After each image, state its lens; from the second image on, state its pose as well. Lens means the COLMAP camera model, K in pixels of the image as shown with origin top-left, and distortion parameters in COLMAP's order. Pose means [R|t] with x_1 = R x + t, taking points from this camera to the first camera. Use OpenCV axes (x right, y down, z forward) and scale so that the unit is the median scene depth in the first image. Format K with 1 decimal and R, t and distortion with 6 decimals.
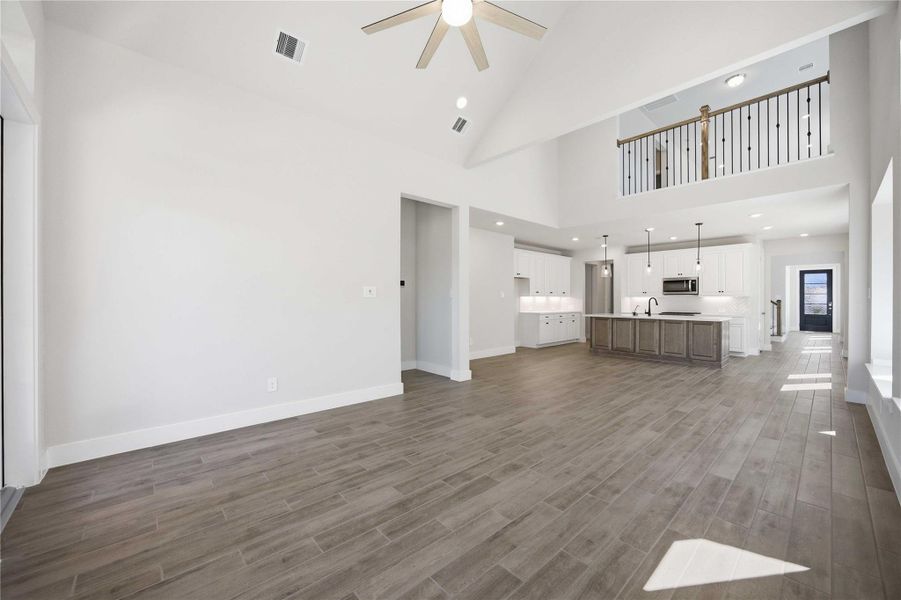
lens RADIAL K [[349.6, 0, 444.4], [0, 349.6, 298.4], [0, 0, 1]] dist [-0.018425, 0.003059]
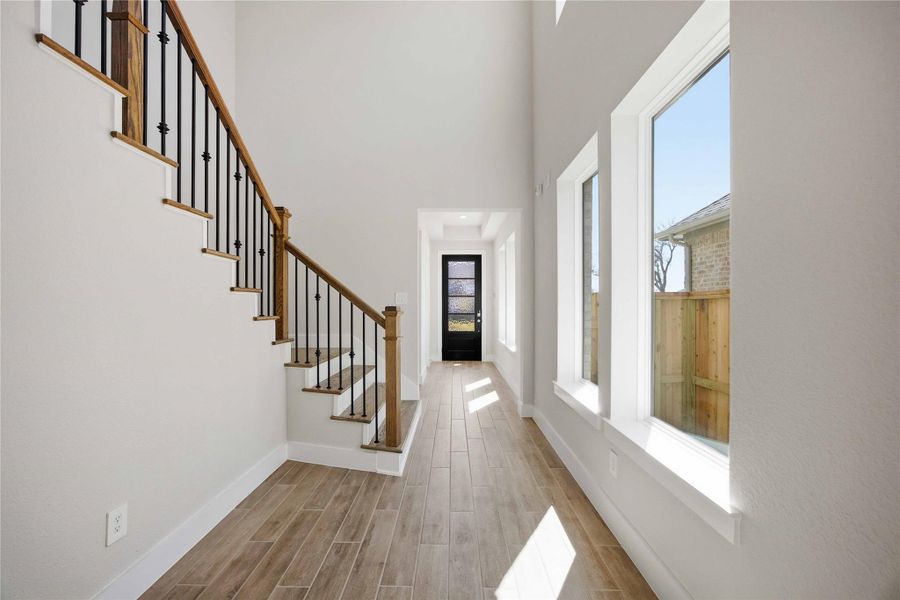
lens RADIAL K [[349.2, 0, 452.0], [0, 349.2, 305.4], [0, 0, 1]] dist [-0.018425, 0.003059]
pose [[0.666280, 0.000786, 0.745701, 1.949145], [-0.000119, 1.000000, -0.000948, 0.010742], [-0.745701, 0.000543, 0.666280, 1.916831]]
